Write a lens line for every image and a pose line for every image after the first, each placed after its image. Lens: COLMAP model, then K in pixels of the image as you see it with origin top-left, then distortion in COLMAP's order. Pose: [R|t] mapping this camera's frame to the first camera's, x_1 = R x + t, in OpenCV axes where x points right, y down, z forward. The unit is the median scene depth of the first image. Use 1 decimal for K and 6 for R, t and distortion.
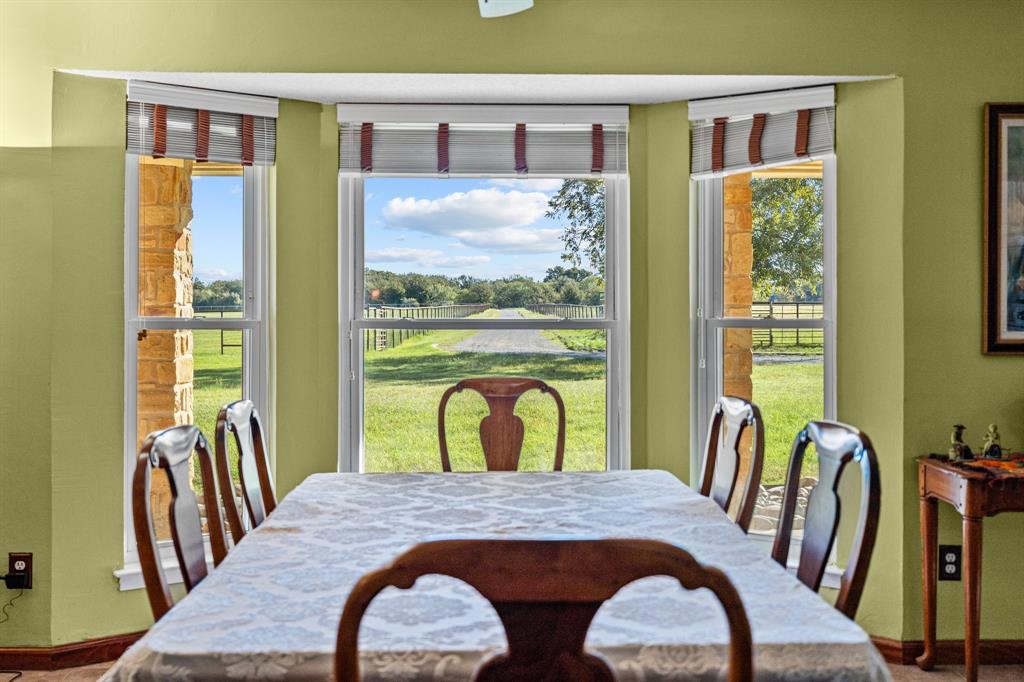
lens RADIAL K [[1023.6, 0, 512.2], [0, 1023.6, 332.7], [0, 0, 1]] dist [0.001599, 0.000000]
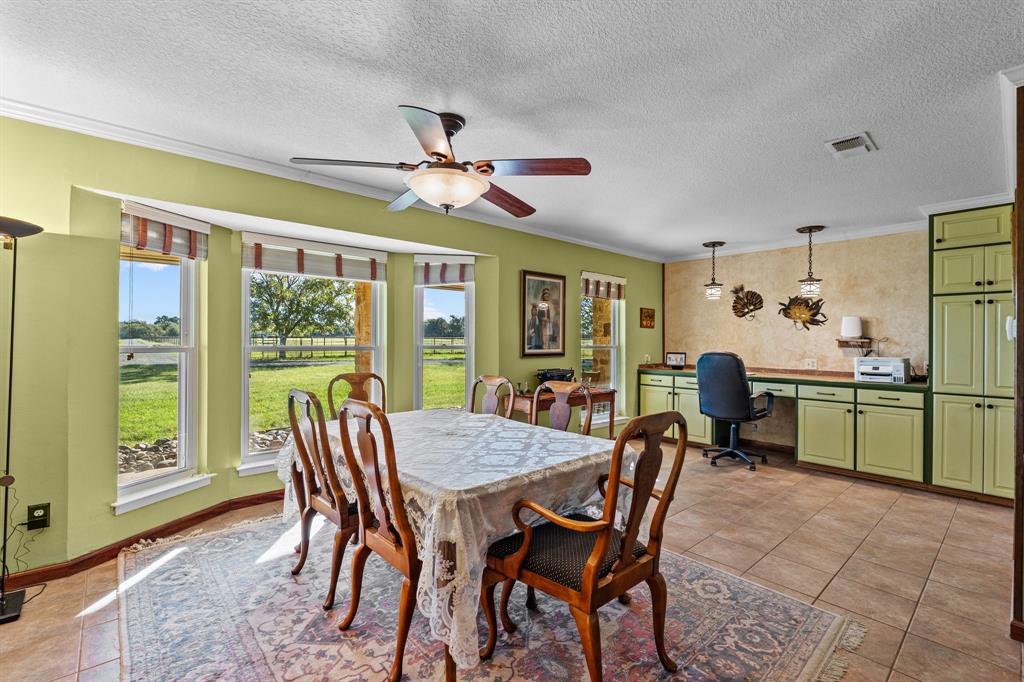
lens RADIAL K [[453.8, 0, 512.7], [0, 453.8, 348.9], [0, 0, 1]] dist [-0.004500, -0.000272]
pose [[0.763611, -0.008326, 0.645623, -0.352023], [0.010691, 0.999943, 0.000251, -0.003490], [-0.645588, 0.006710, 0.763656, 0.049923]]
